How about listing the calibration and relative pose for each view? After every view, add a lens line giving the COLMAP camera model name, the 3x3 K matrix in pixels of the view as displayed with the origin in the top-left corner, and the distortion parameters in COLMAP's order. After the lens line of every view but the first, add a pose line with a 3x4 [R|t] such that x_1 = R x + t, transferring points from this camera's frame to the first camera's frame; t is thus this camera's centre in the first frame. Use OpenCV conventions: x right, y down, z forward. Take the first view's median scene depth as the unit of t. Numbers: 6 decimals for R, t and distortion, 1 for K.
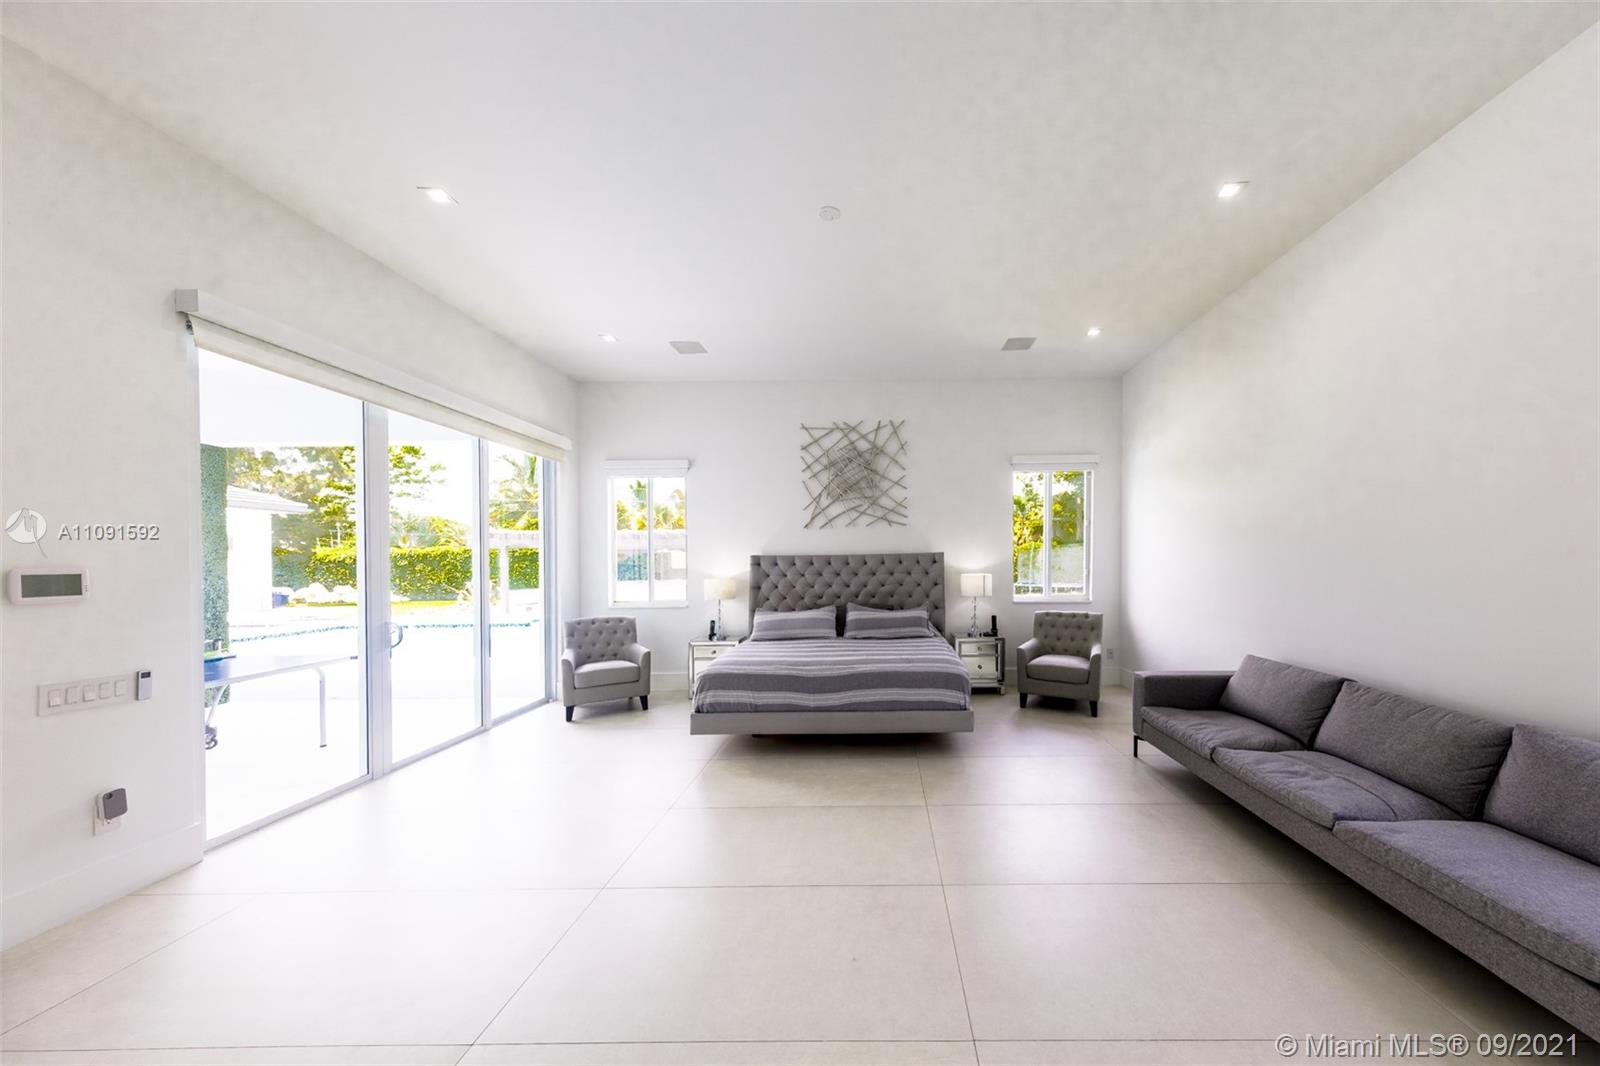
lens RADIAL K [[508.3, 0, 803.0], [0, 508.3, 571.1], [0, 0, 1]] dist [0.000378, -0.000001]
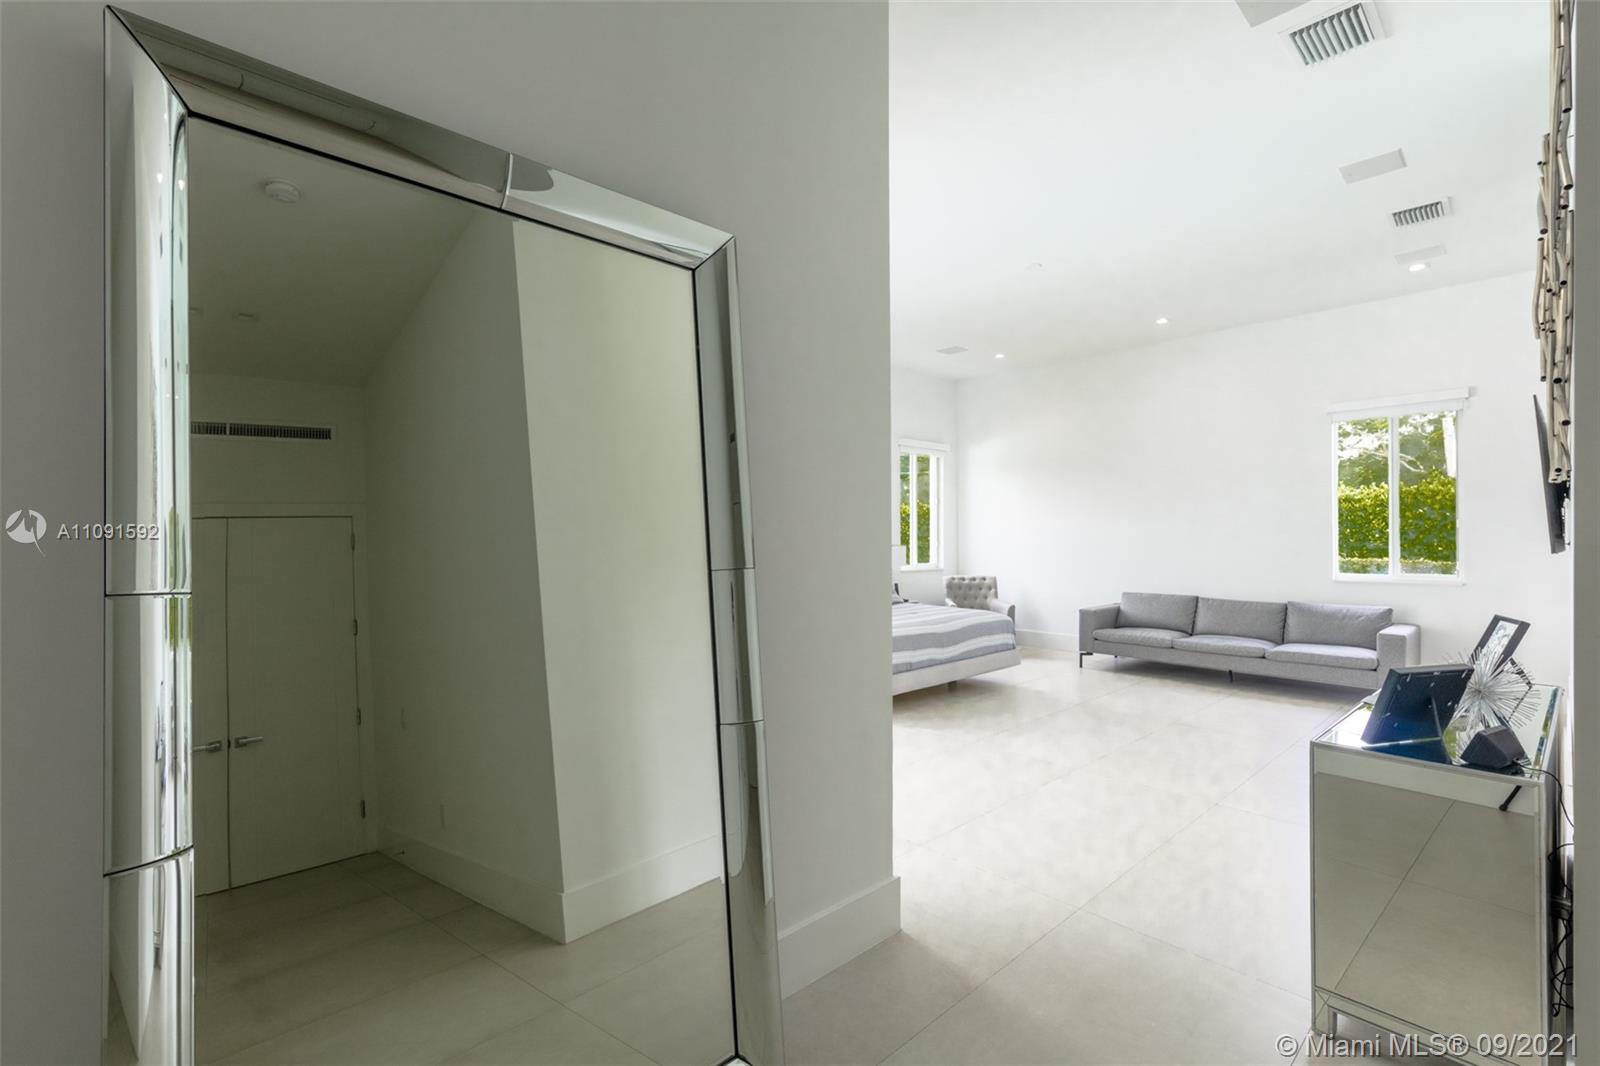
lens RADIAL K [[708.6, 0, 800.0], [0, 708.6, 533.0], [0, 0, 1]] dist [-0.000837, -0.000268]
pose [[0.724782, 0.011109, 0.688888, -0.743161], [0.008825, 0.999638, -0.025405, 0.015292], [-0.688921, 0.024492, 0.724422, 0.050242]]
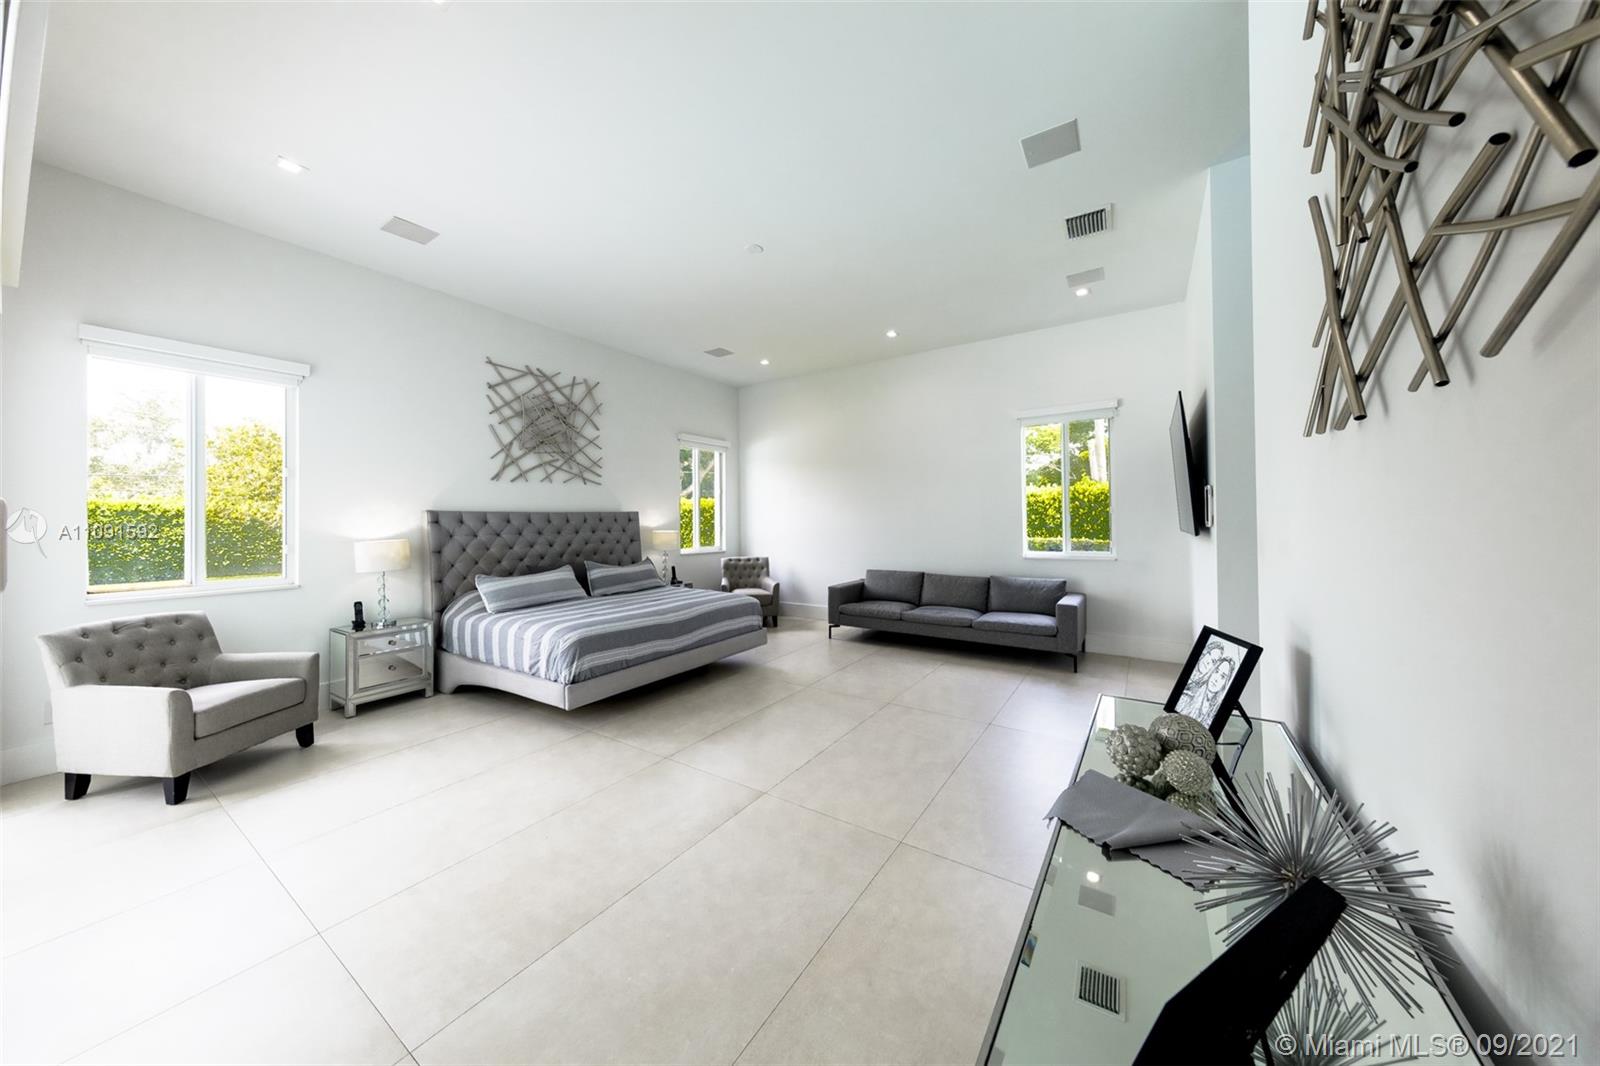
lens RADIAL K [[516.9, 0, 805.7], [0, 516.9, 512.2], [0, 0, 1]] dist [0.000013, -0.000010]
pose [[0.538011, 0.020285, 0.842694, -0.449441], [0.019235, 0.999155, -0.036332, 0.011438], [-0.842718, 0.035756, 0.537166, 0.094561]]
